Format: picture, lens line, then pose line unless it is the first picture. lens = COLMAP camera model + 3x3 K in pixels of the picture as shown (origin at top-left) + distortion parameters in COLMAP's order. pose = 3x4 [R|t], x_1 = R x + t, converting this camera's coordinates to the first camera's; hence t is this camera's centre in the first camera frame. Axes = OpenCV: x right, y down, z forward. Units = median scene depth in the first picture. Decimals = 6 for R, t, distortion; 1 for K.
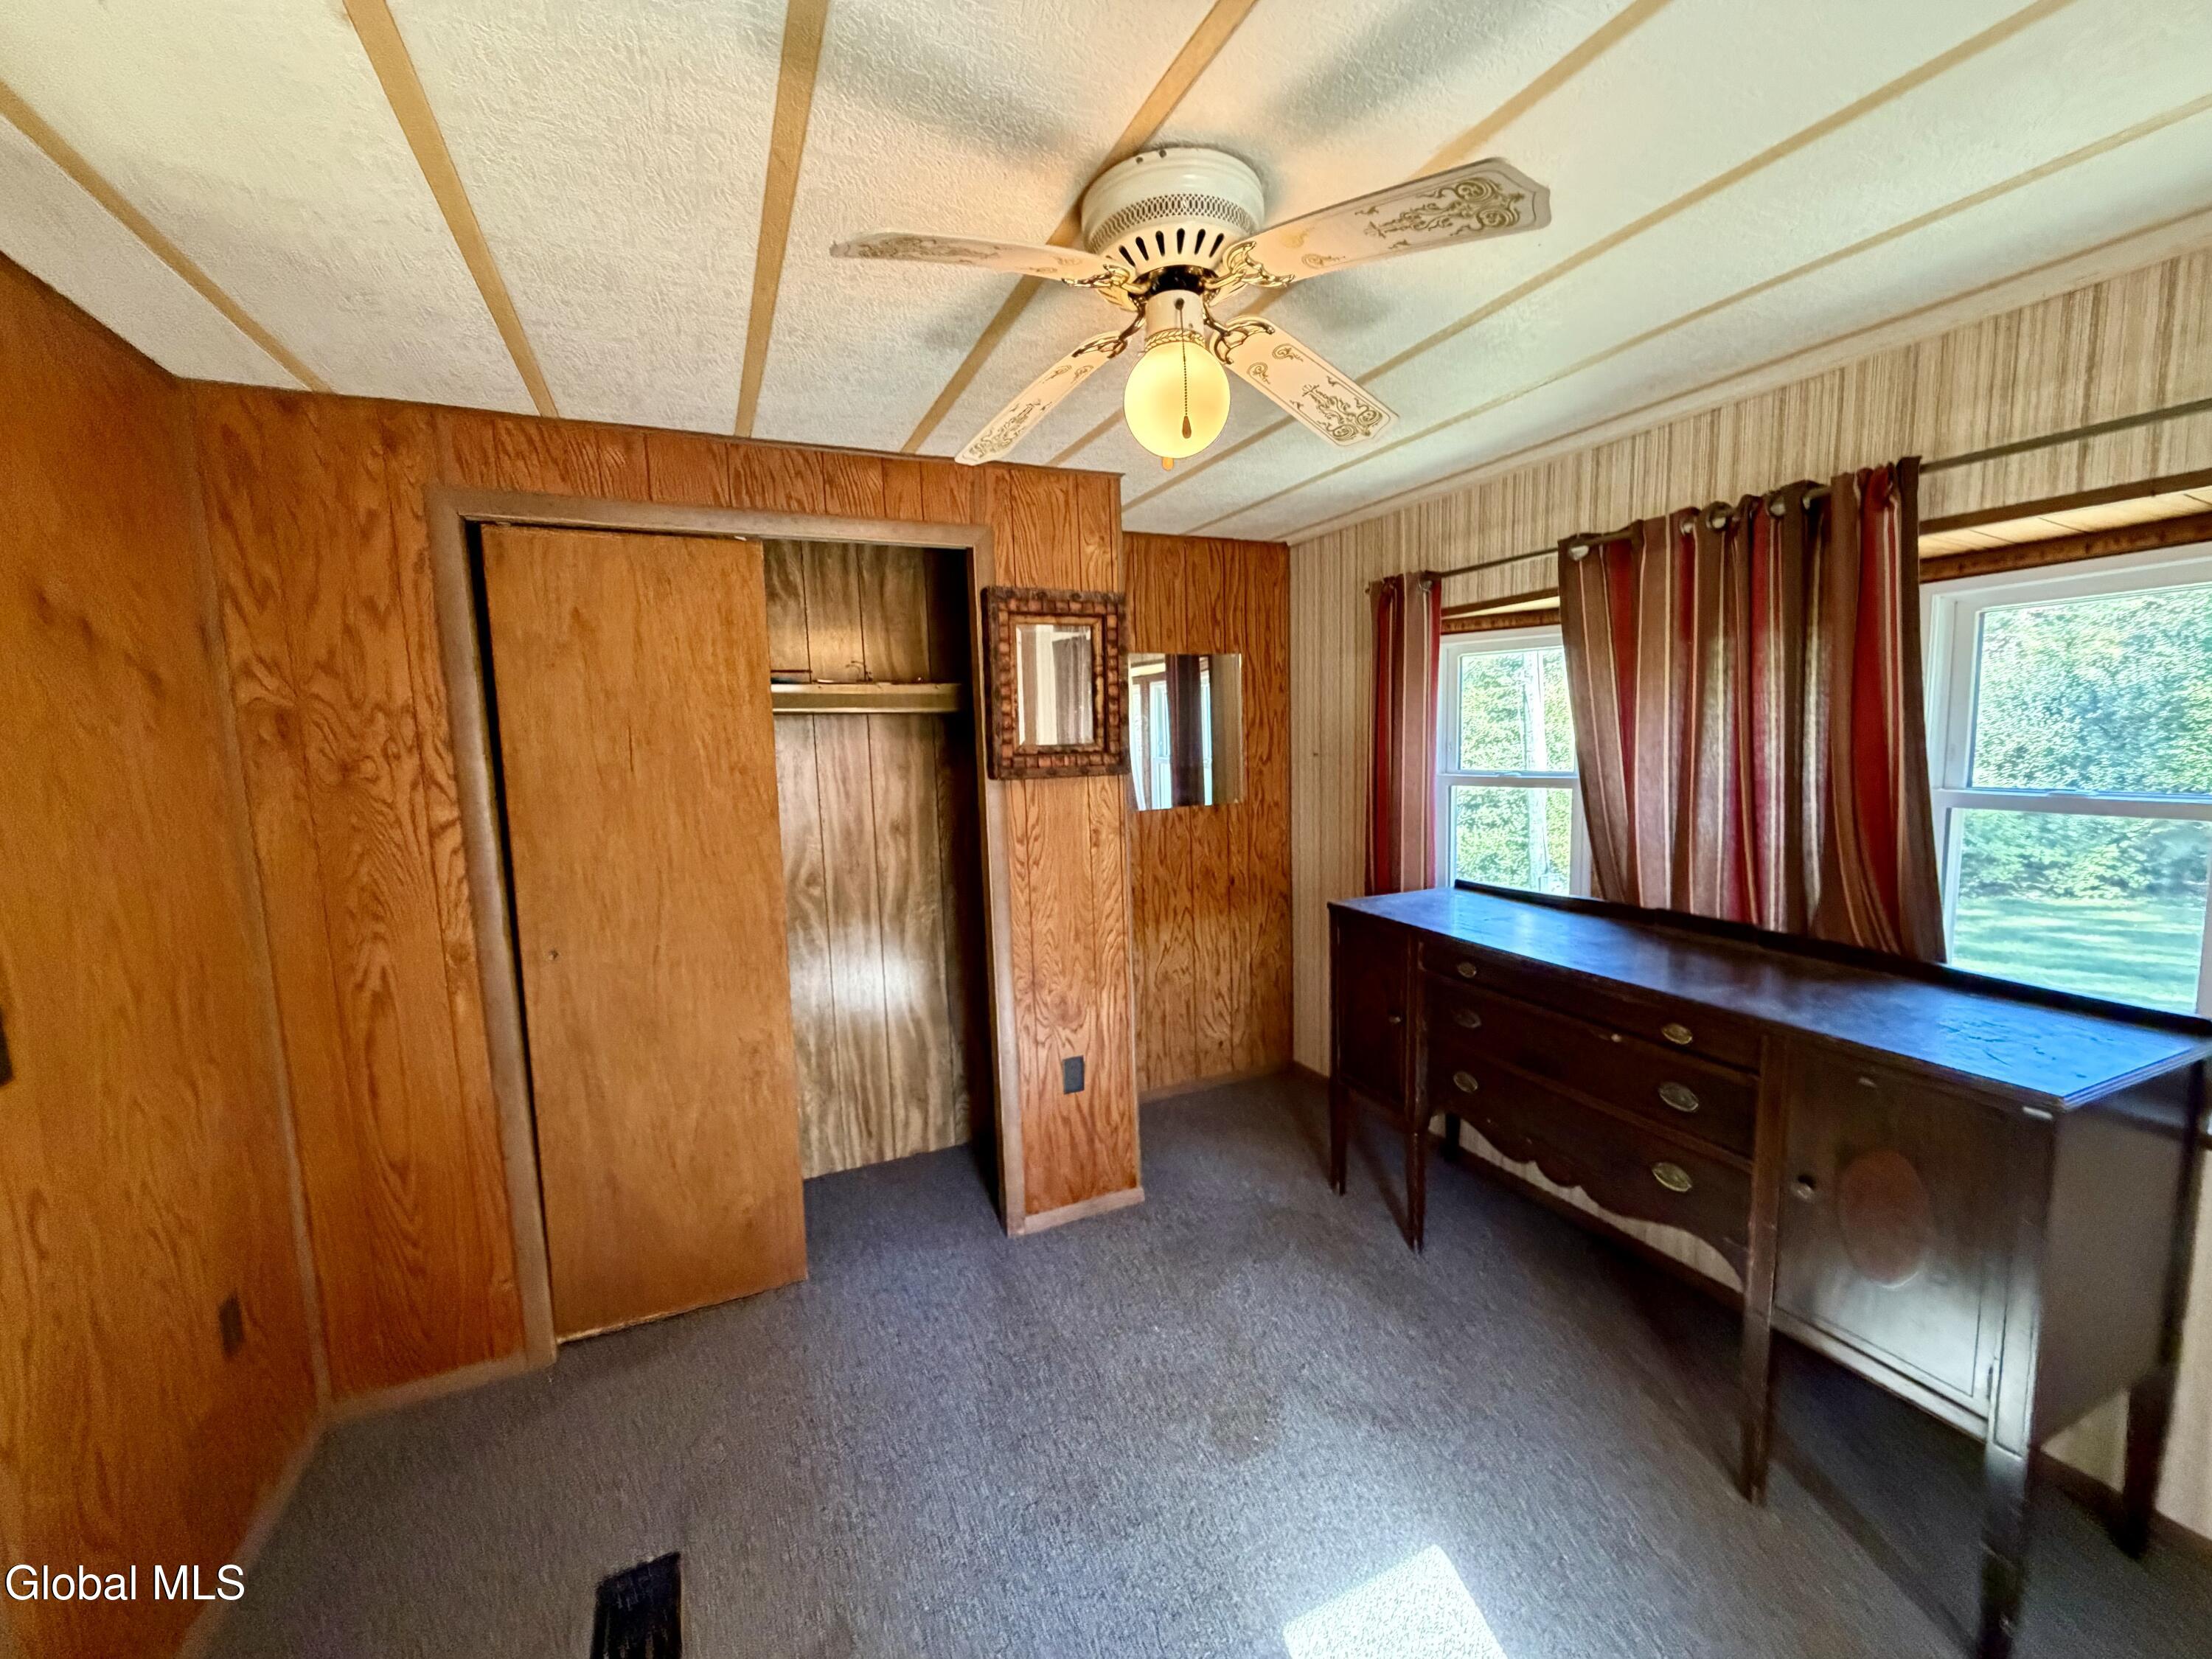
lens RADIAL K [[889.6, 0, 1108.8], [0, 889.6, 826.6], [0, 0, 1]] dist [-0.001990, 0.000097]
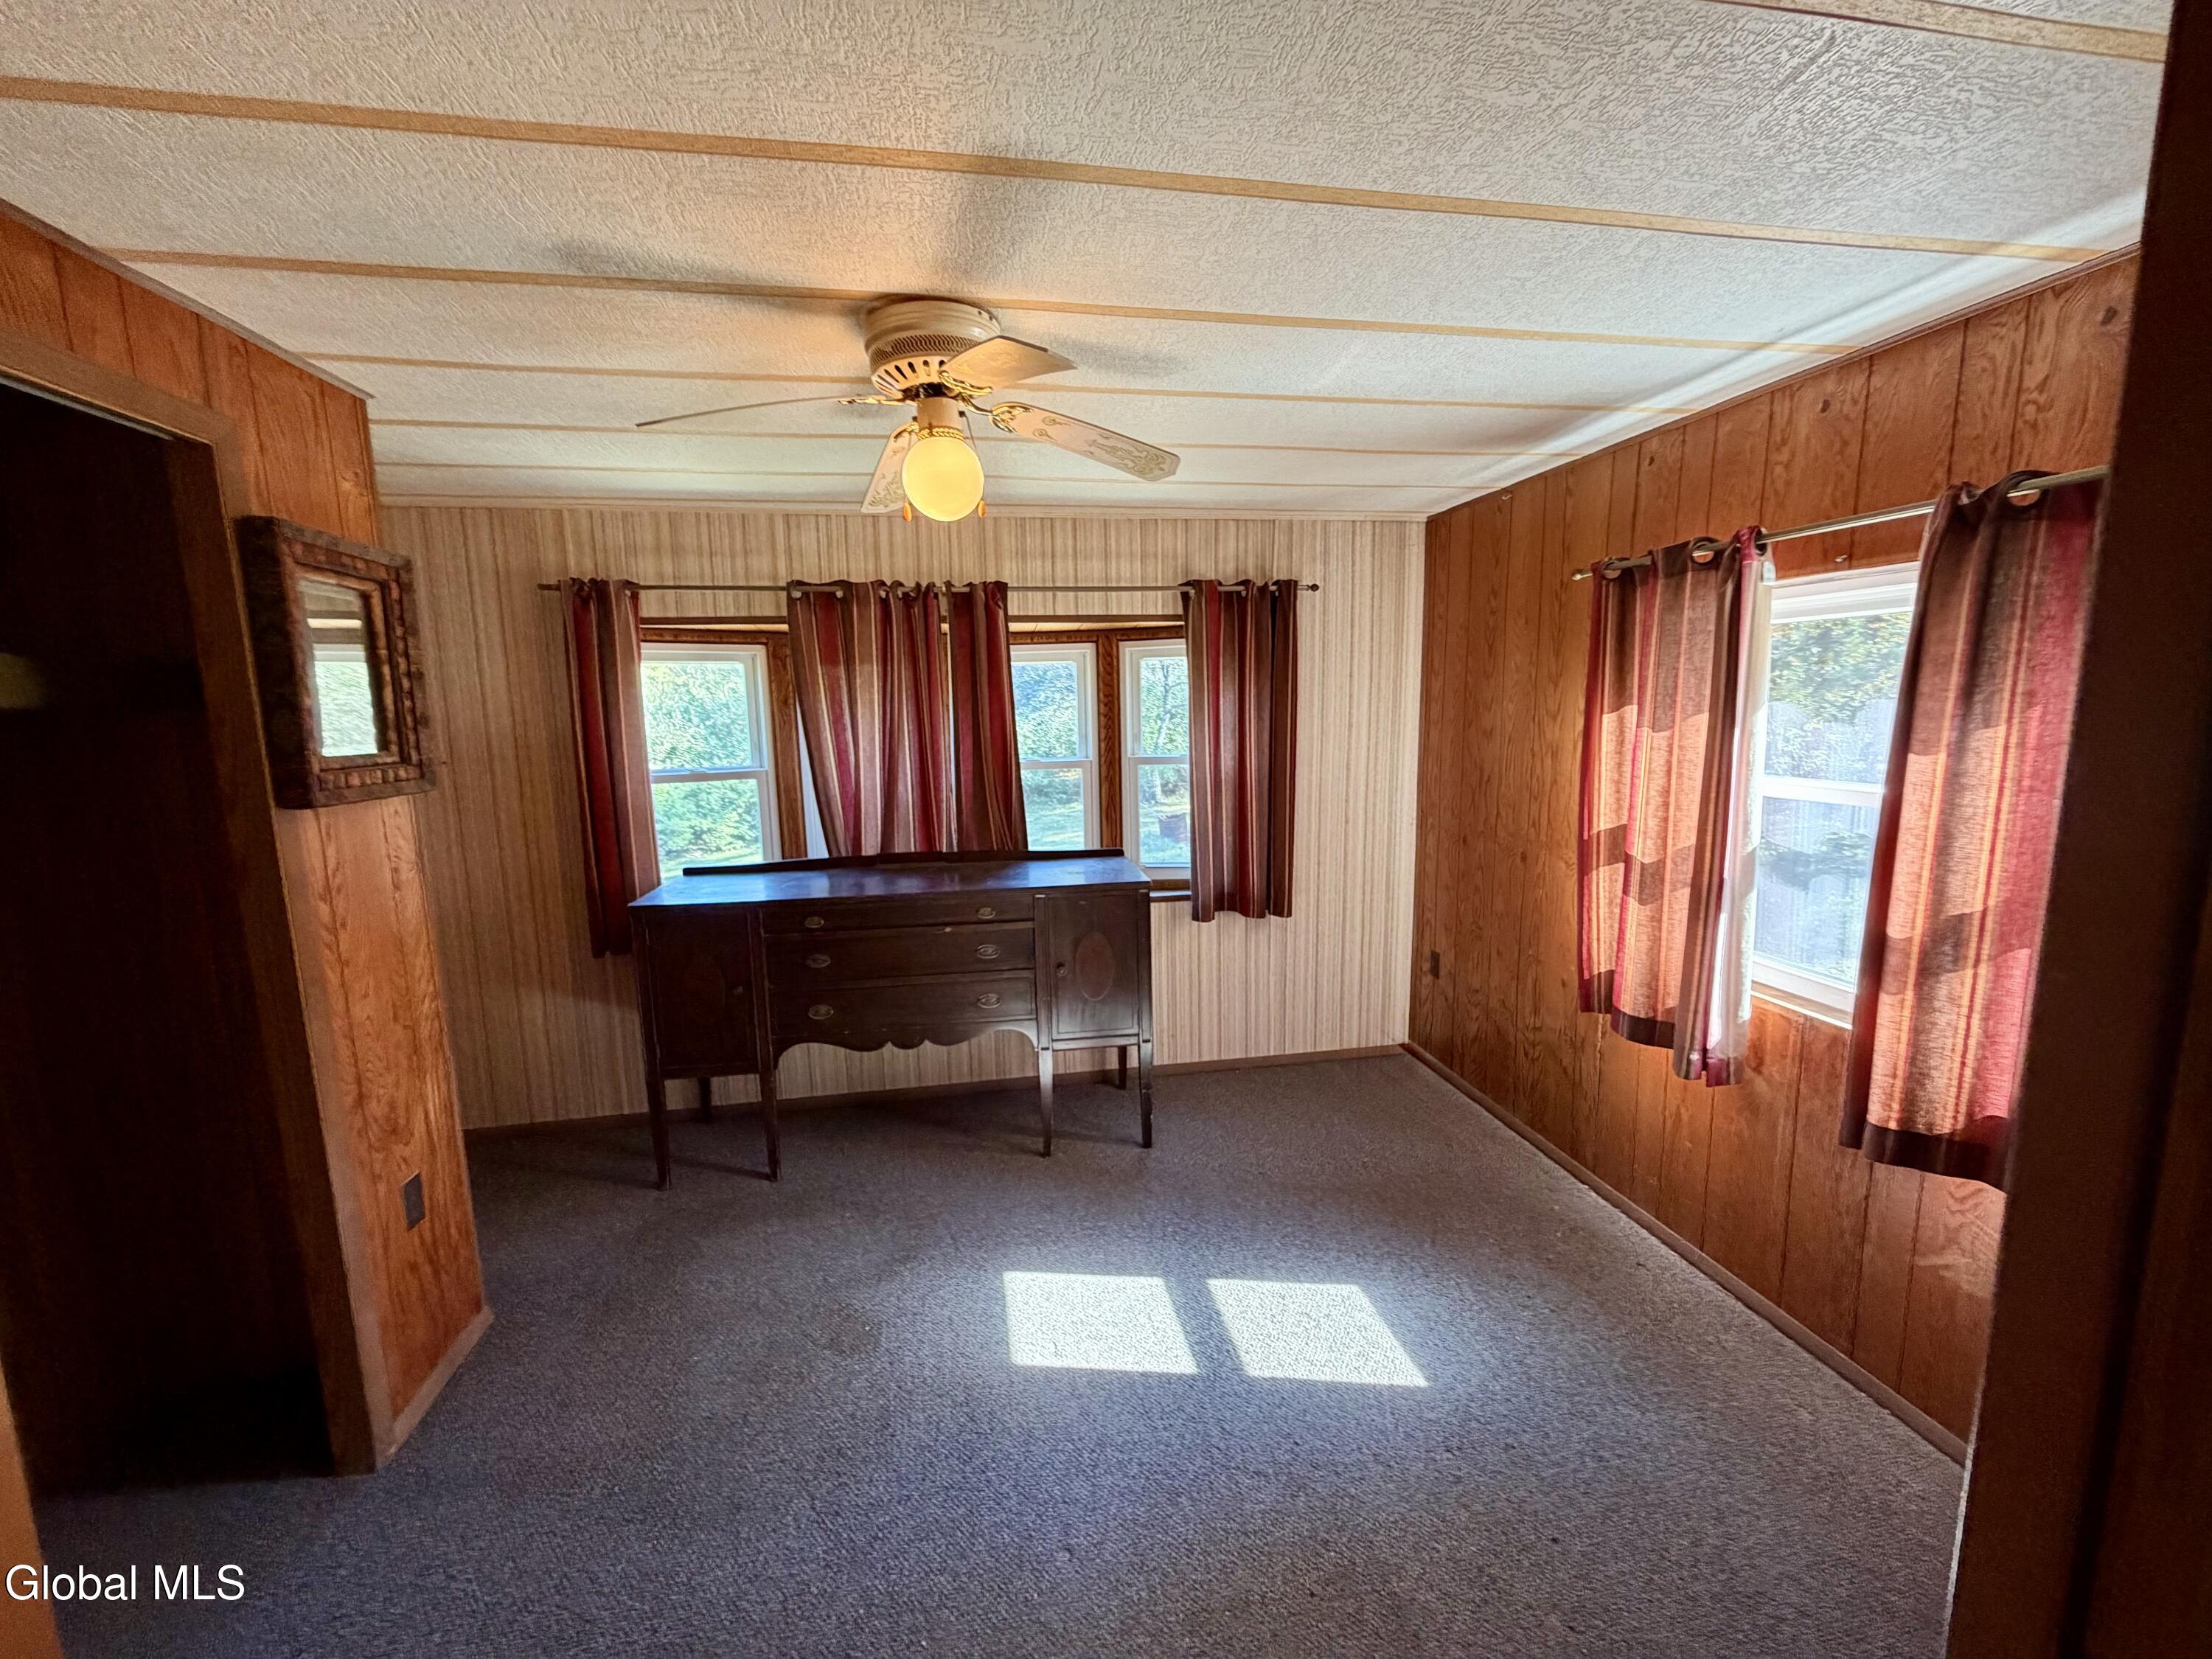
lens RADIAL K [[889.6, 0, 1102.1], [0, 889.6, 825.5], [0, 0, 1]] dist [-0.001990, 0.000097]
pose [[0.249130, -0.107465, 0.962489, -0.584859], [0.116684, 0.989916, 0.080324, -0.022541], [-0.961415, 0.092296, 0.259158, 0.236552]]
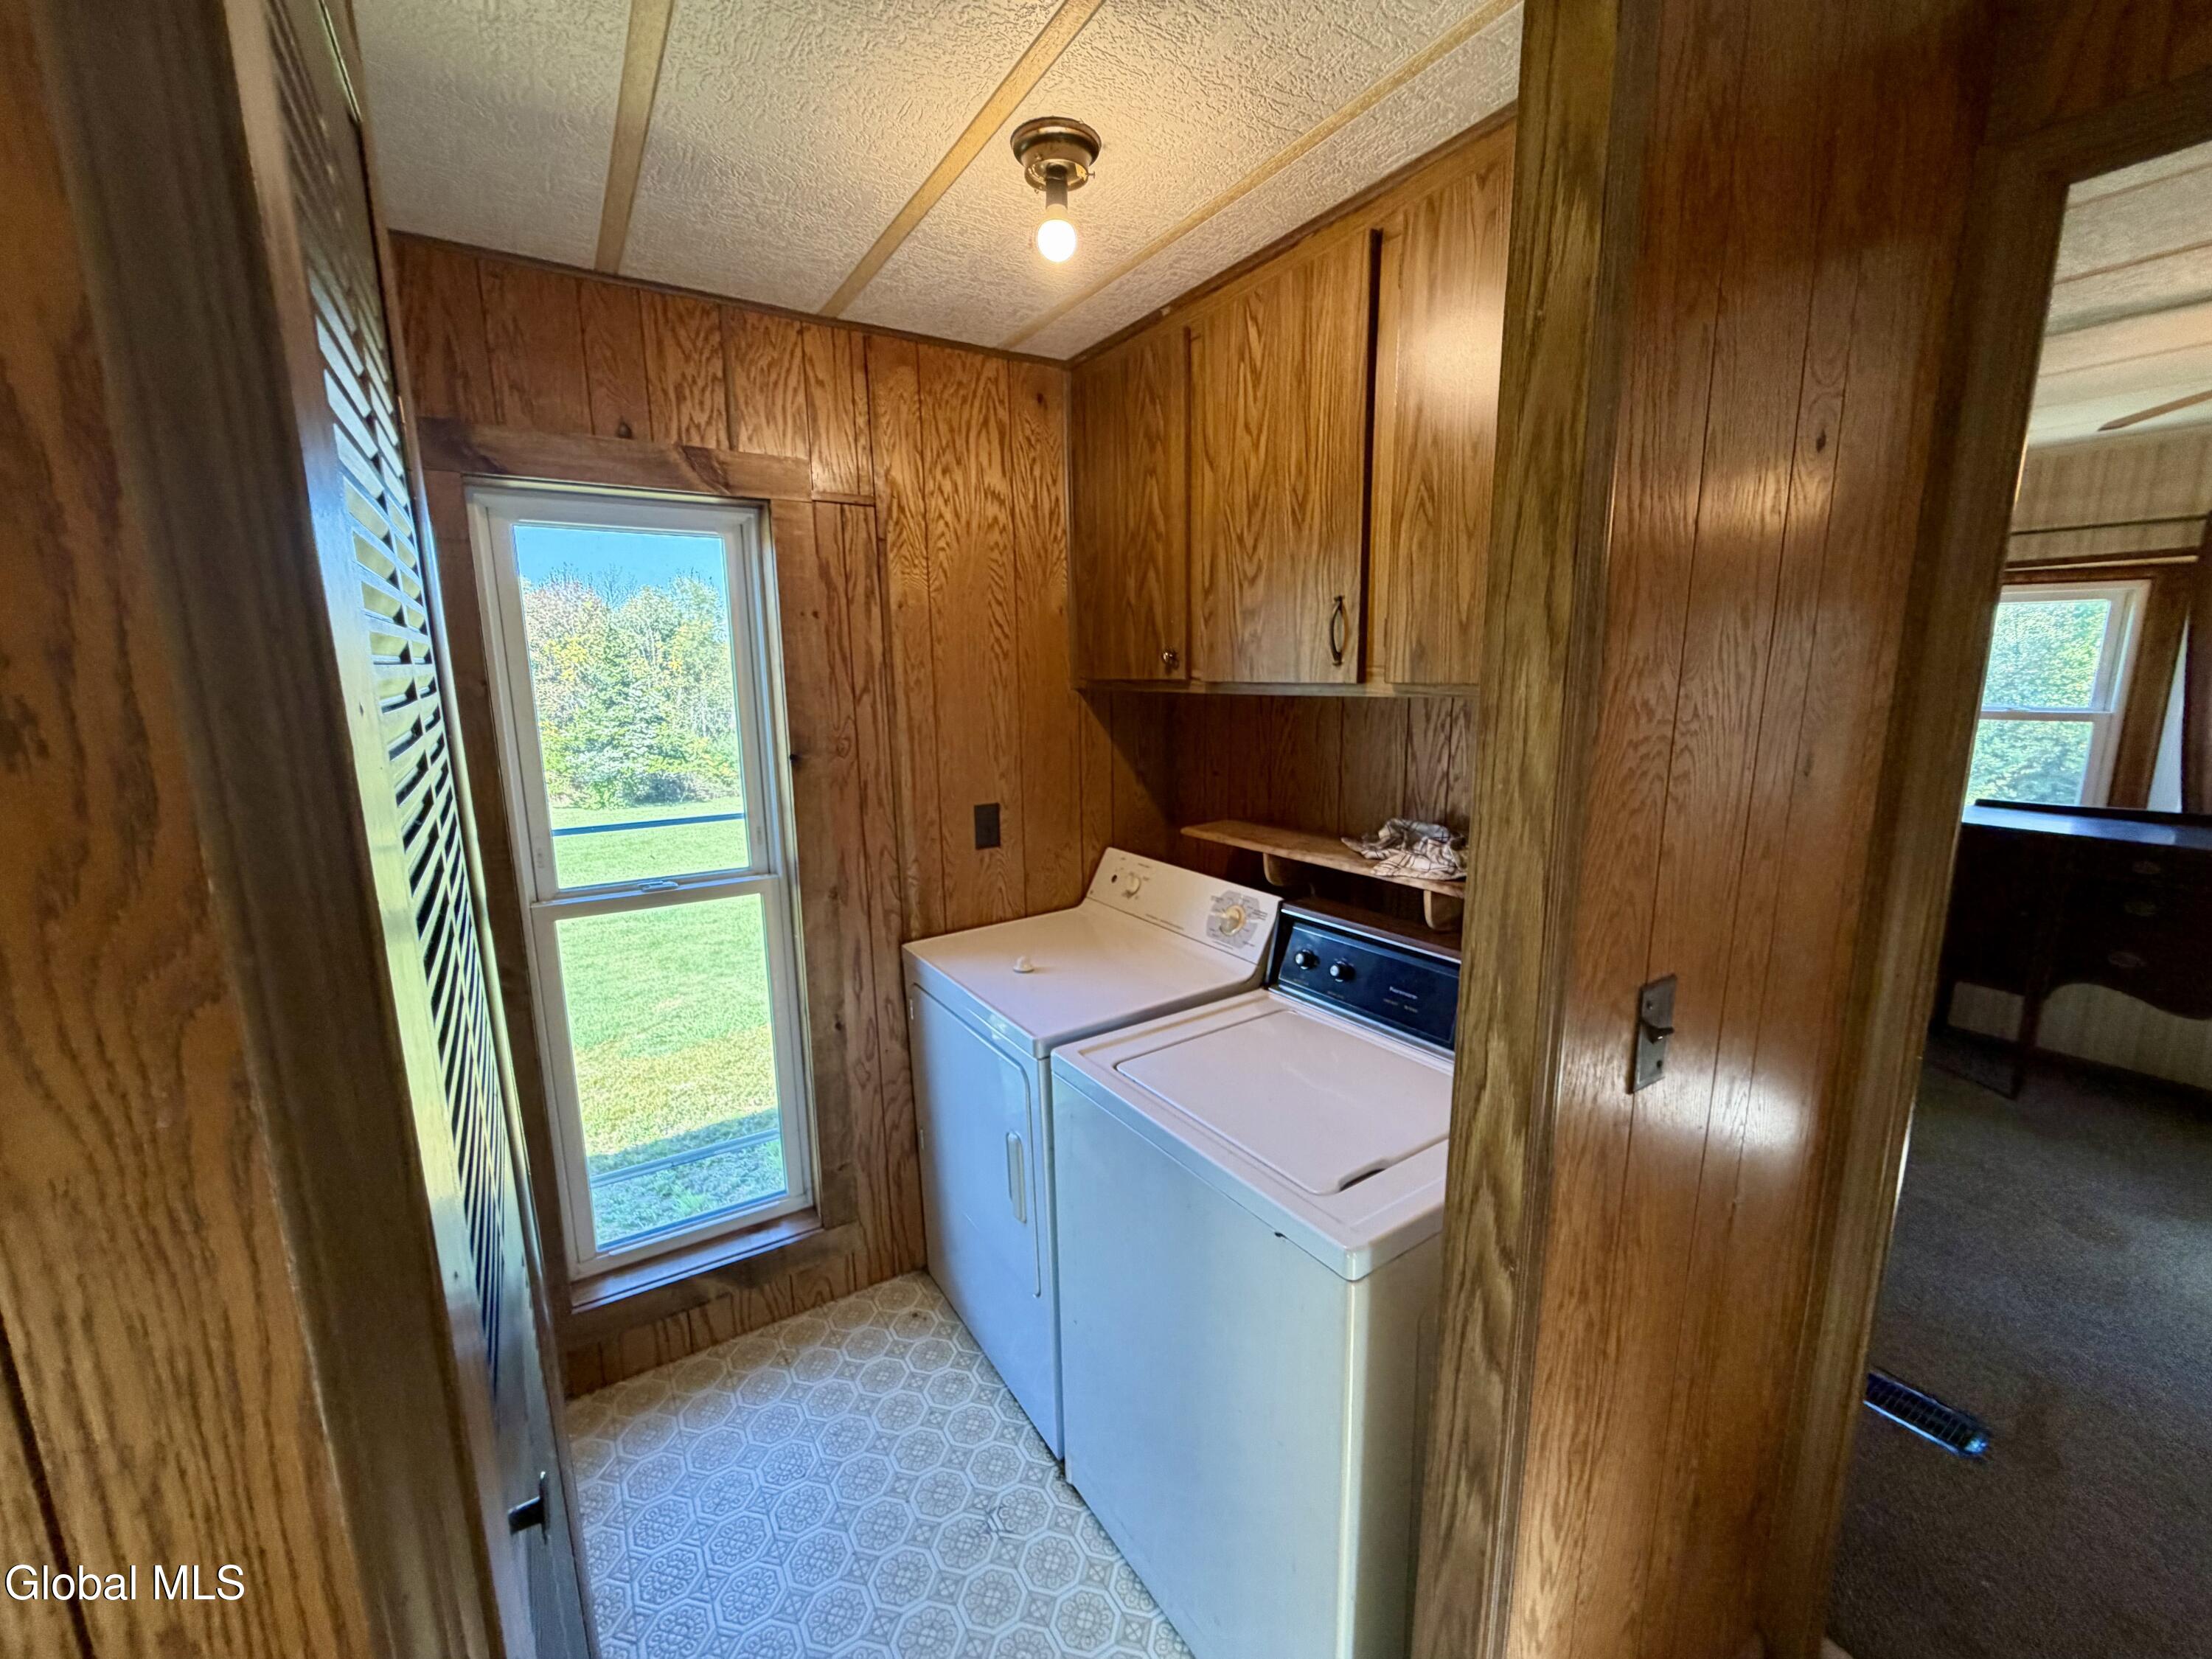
lens RADIAL K [[889.6, 0, 1108.8], [0, 889.6, 812.7], [0, 0, 1]] dist [-0.001990, 0.000097]
pose [[0.988367, 0.012457, 0.151578, -1.020700], [-0.022964, 0.997437, 0.067765, 0.030760], [-0.150345, -0.070457, 0.986120, 0.013901]]
